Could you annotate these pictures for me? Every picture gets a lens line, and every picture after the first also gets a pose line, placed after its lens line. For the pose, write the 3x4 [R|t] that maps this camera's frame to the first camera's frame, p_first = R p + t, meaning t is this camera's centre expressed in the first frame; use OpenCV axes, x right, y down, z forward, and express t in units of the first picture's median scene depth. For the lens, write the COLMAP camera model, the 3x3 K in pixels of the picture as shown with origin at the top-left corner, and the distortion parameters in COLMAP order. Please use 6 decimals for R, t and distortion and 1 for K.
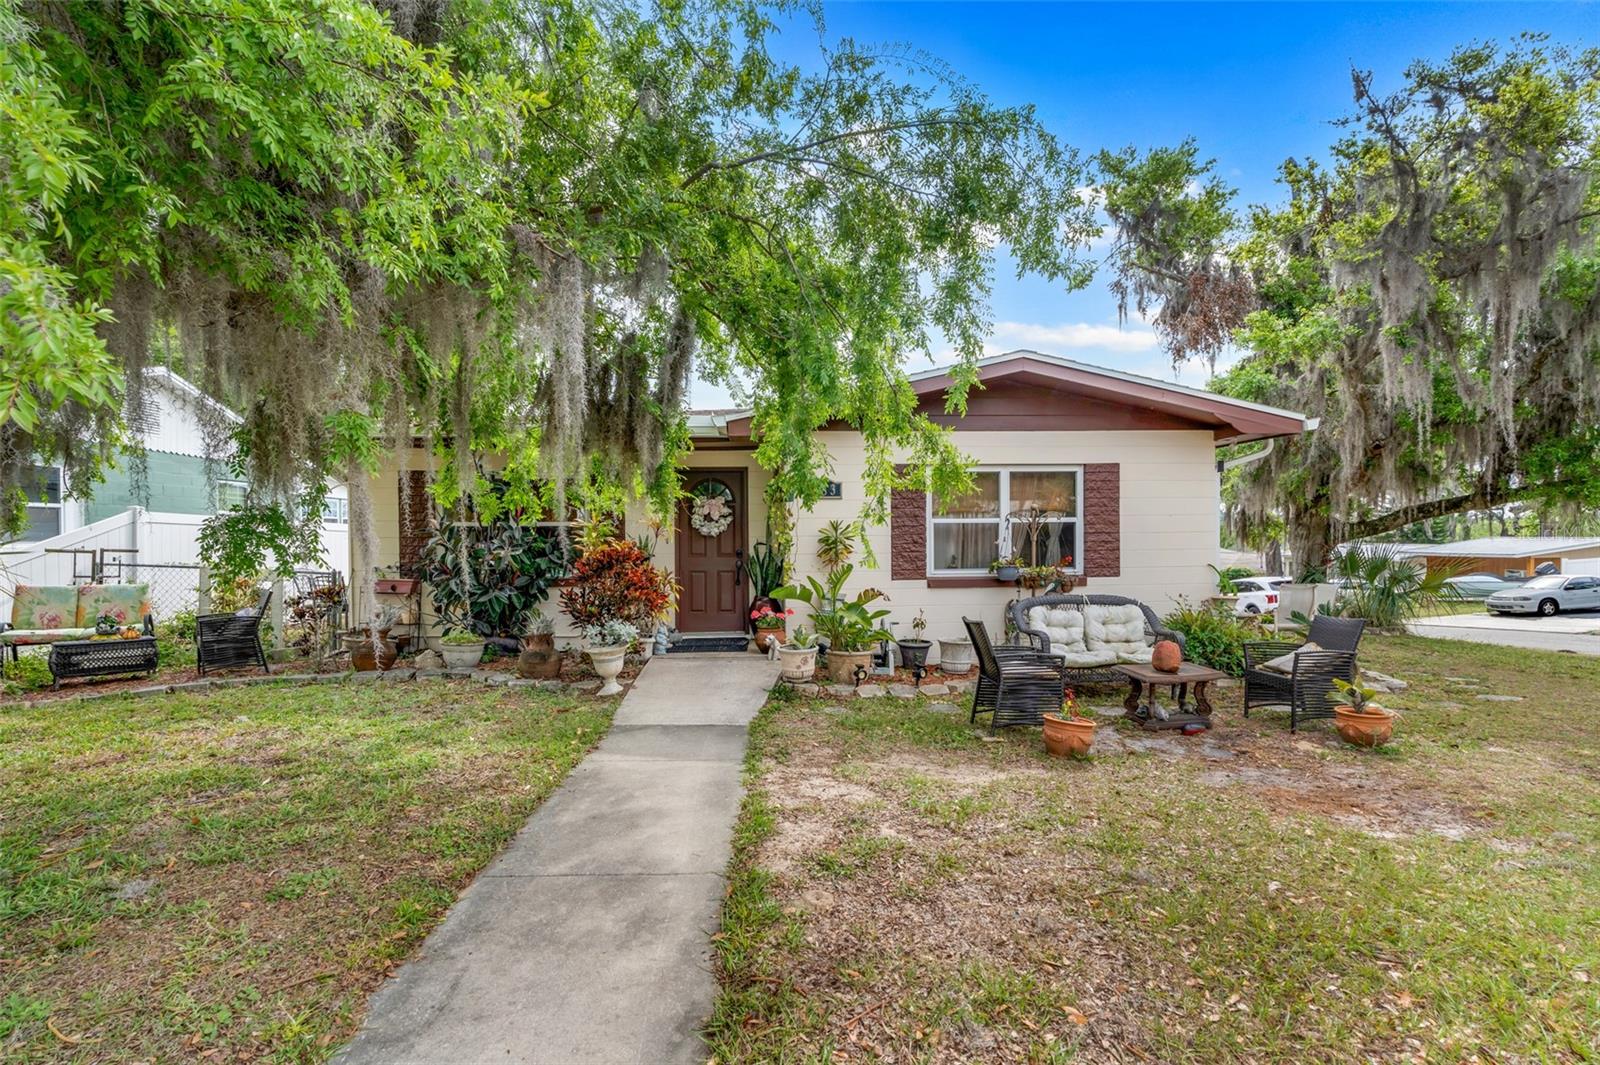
lens RADIAL K [[740.9, 0, 800.0], [0, 740.9, 532.2], [0, 0, 1]] dist [-0.003080, -0.000228]
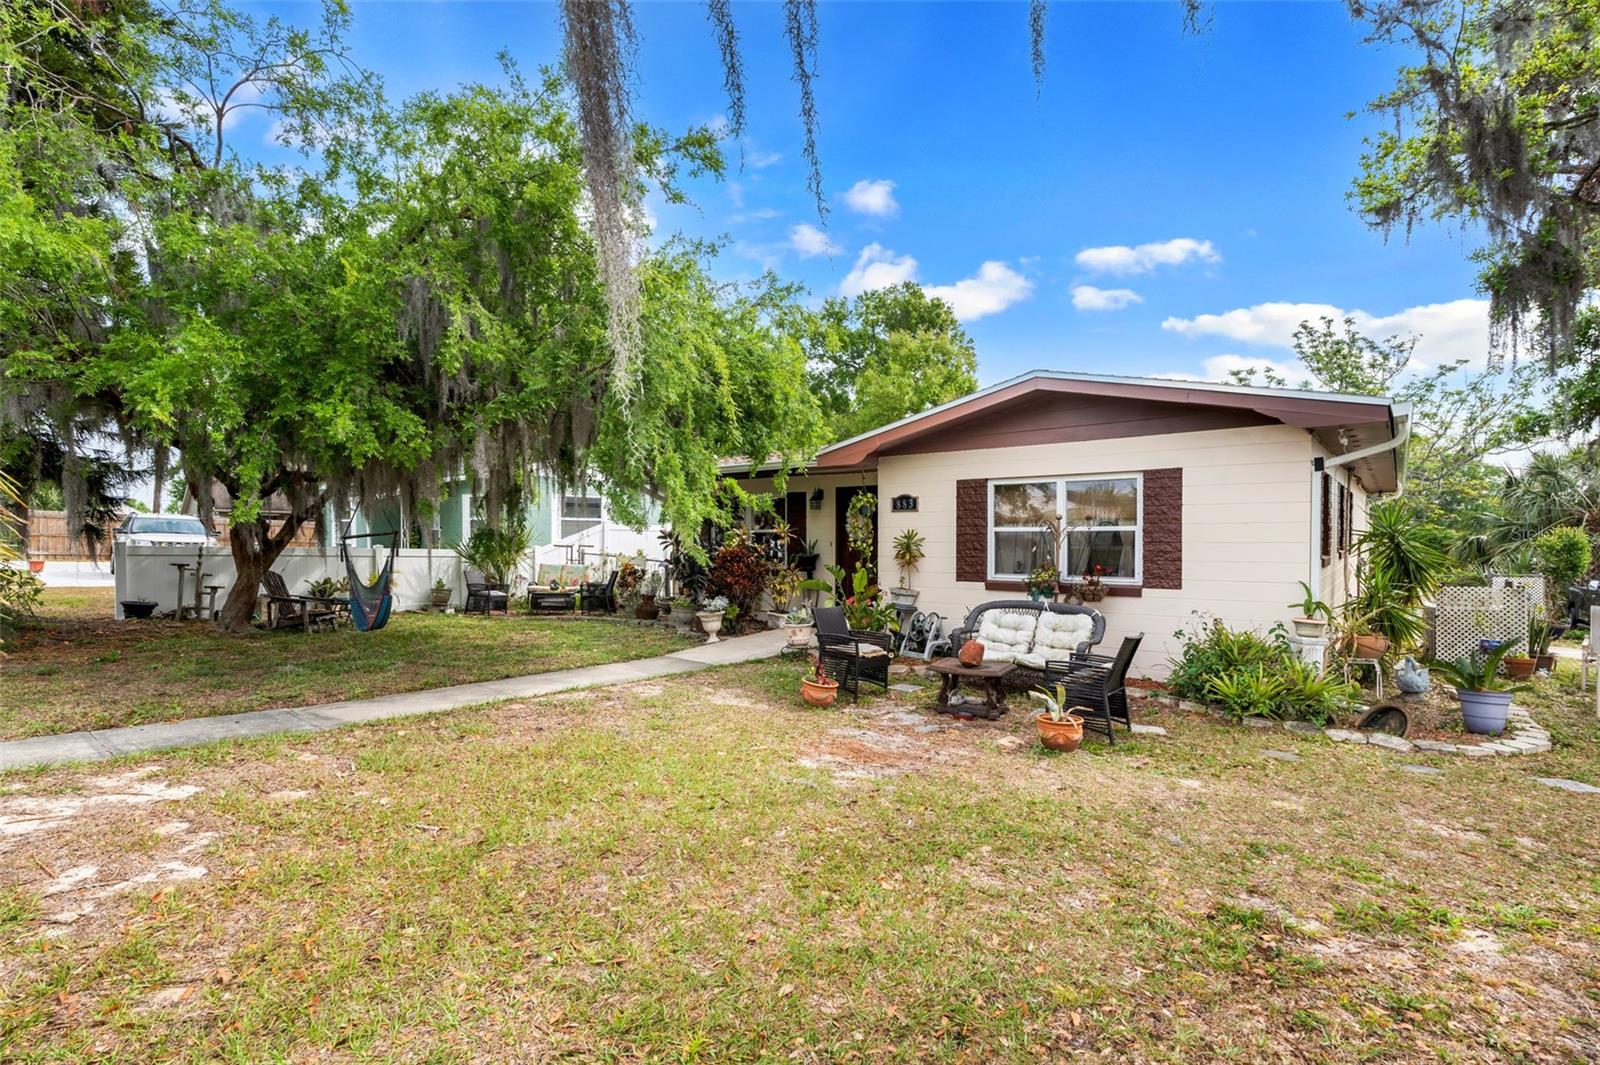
lens RADIAL K [[740.9, 0, 800.5], [0, 740.9, 535.1], [0, 0, 1]] dist [-0.003080, -0.000228]
pose [[0.753186, 0.006007, -0.657780, 0.689544], [-0.001909, 0.999974, 0.006947, -0.014034], [0.657805, -0.003977, 0.753178, -0.021552]]
